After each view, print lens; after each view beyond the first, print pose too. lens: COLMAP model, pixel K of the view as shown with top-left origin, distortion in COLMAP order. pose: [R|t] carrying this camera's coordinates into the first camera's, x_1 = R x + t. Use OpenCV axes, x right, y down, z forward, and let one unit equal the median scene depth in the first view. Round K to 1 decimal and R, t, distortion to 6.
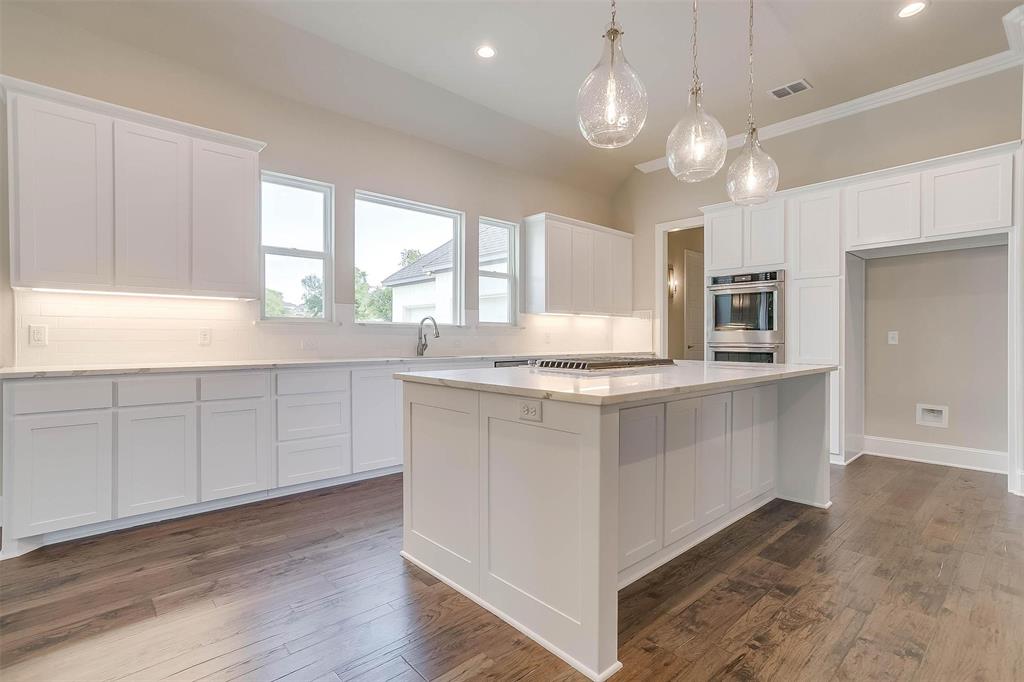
lens RADIAL K [[492.1, 0, 516.8], [0, 492.1, 338.8], [0, 0, 1]] dist [-0.019884, 0.016265]
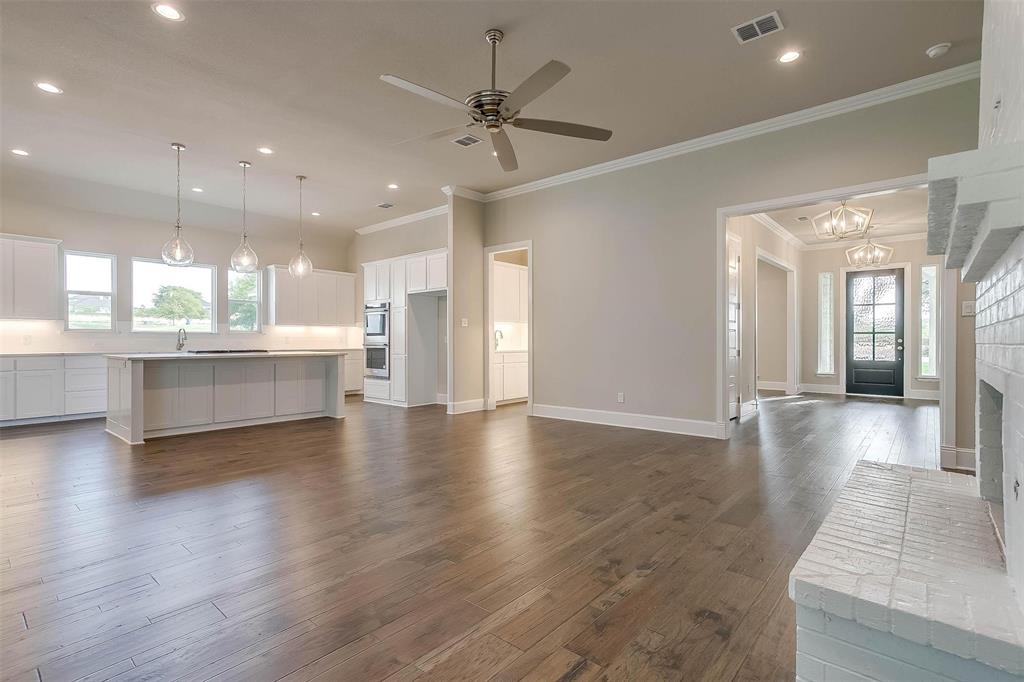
lens RADIAL K [[492.1, 0, 511.8], [0, 492.1, 339.4], [0, 0, 1]] dist [-0.019884, 0.016265]
pose [[0.993424, -0.001267, 0.114489, 0.853920], [0.001666, 0.999993, -0.003391, 0.003533], [-0.114484, 0.003560, 0.993419, -0.937897]]
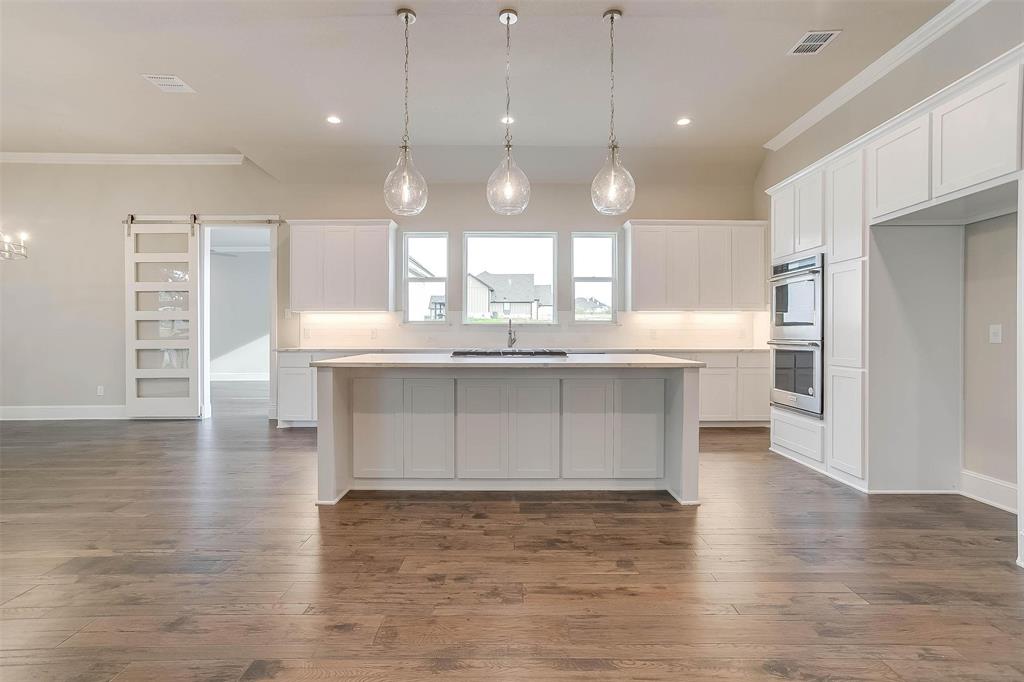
lens RADIAL K [[492.1, 0, 513.5], [0, 492.1, 335.0], [0, 0, 1]] dist [-0.019884, 0.016265]
pose [[0.740502, 0.001082, -0.672054, 0.778127], [-0.001229, 0.999999, 0.000256, 0.000364], [0.672053, 0.000636, 0.740502, 0.017602]]
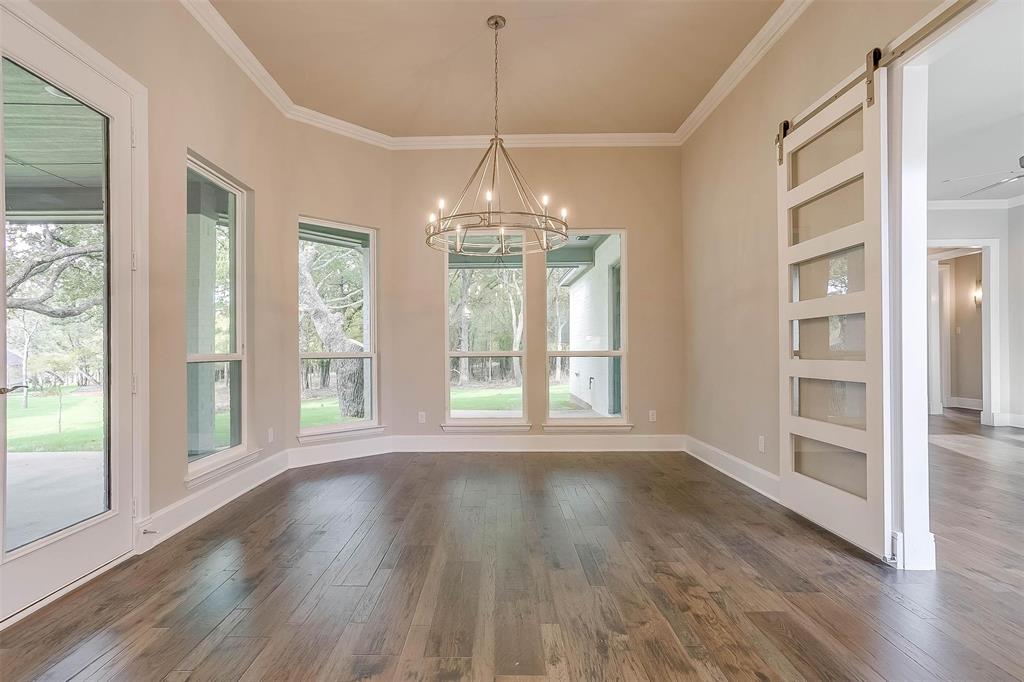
lens RADIAL K [[492.1, 0, 487.8], [0, 492.1, 340.3], [0, 0, 1]] dist [-0.019884, 0.016265]
pose [[-0.692235, -0.010004, -0.721603, -0.164250], [0.001740, 0.999878, -0.015532, 0.000935], [0.721670, -0.012007, -0.692133, 0.524426]]
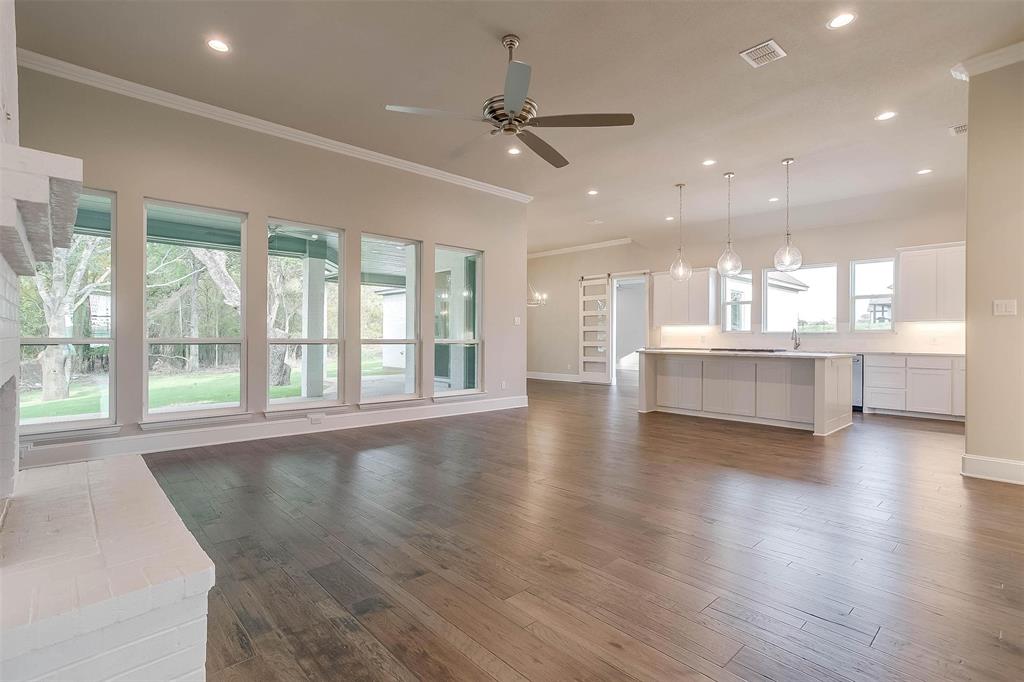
lens RADIAL K [[492.1, 0, 517.1], [0, 492.1, 338.2], [0, 0, 1]] dist [-0.019884, 0.016265]
pose [[0.019928, 0.000681, -0.999801, 1.782310], [-0.010558, 0.999944, 0.000470, 0.002435], [0.999746, 0.010546, 0.019934, -0.096331]]
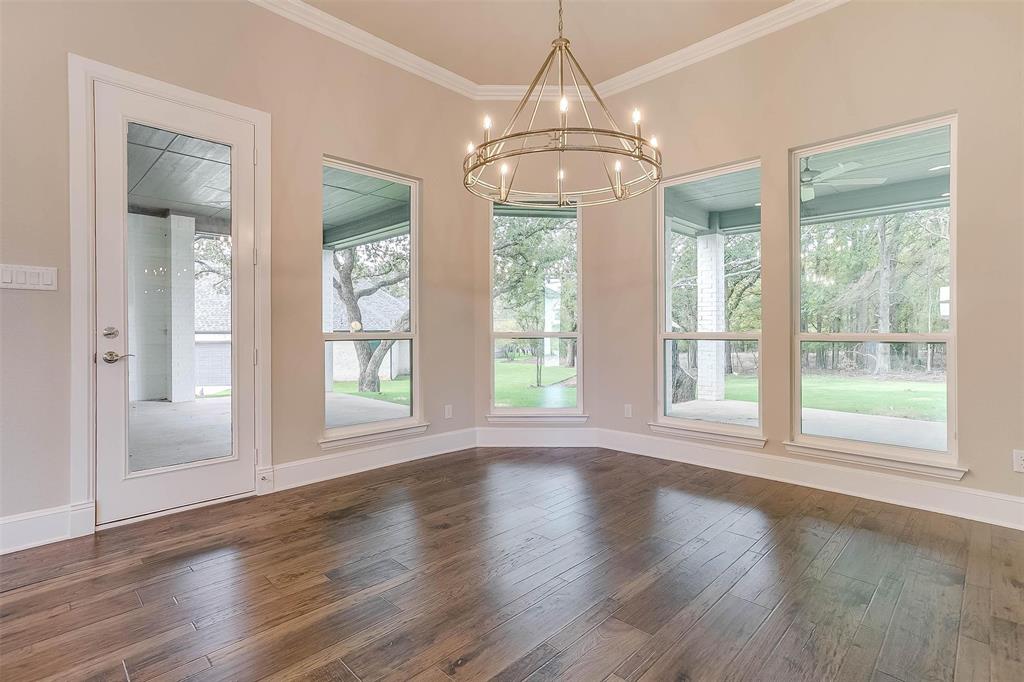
lens RADIAL K [[492.1, 0, 514.1], [0, 492.1, 333.5], [0, 0, 1]] dist [-0.019884, 0.016265]
pose [[-0.999750, 0.010218, -0.019866, -0.723374], [0.010289, 0.999941, -0.003474, 0.025225], [0.019830, -0.003677, -0.999797, 0.519982]]
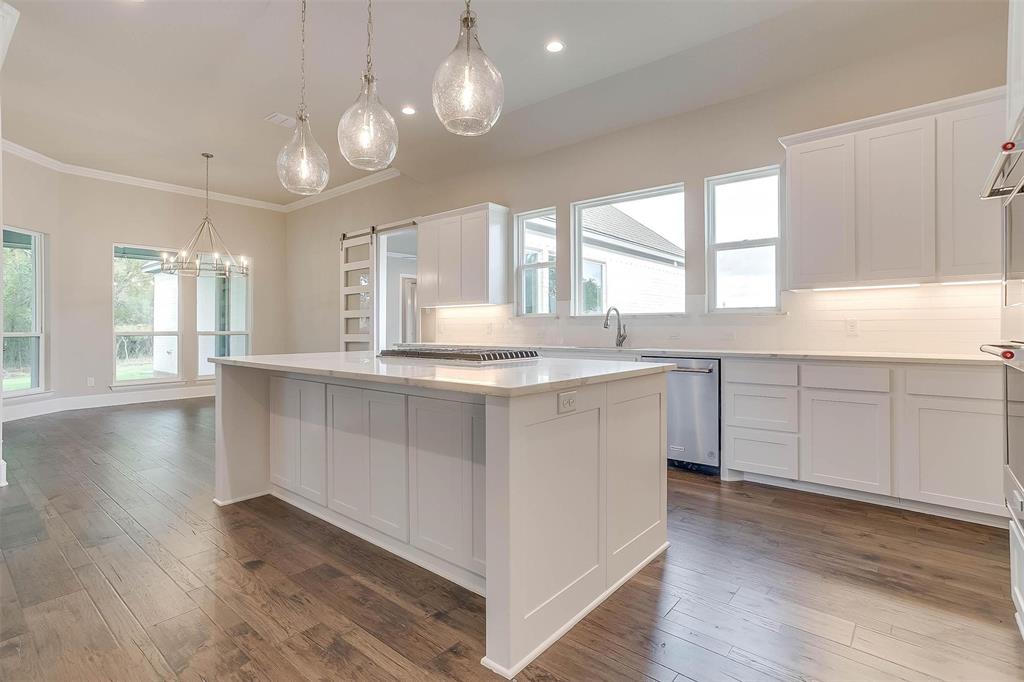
lens RADIAL K [[492.1, 0, 516.3], [0, 492.1, 328.5], [0, 0, 1]] dist [-0.019884, 0.016265]
pose [[0.139896, -0.001989, -0.990164, 0.845578], [-0.001535, 0.999996, -0.002225, 0.000347], [0.990165, 0.001831, 0.139893, 0.711669]]
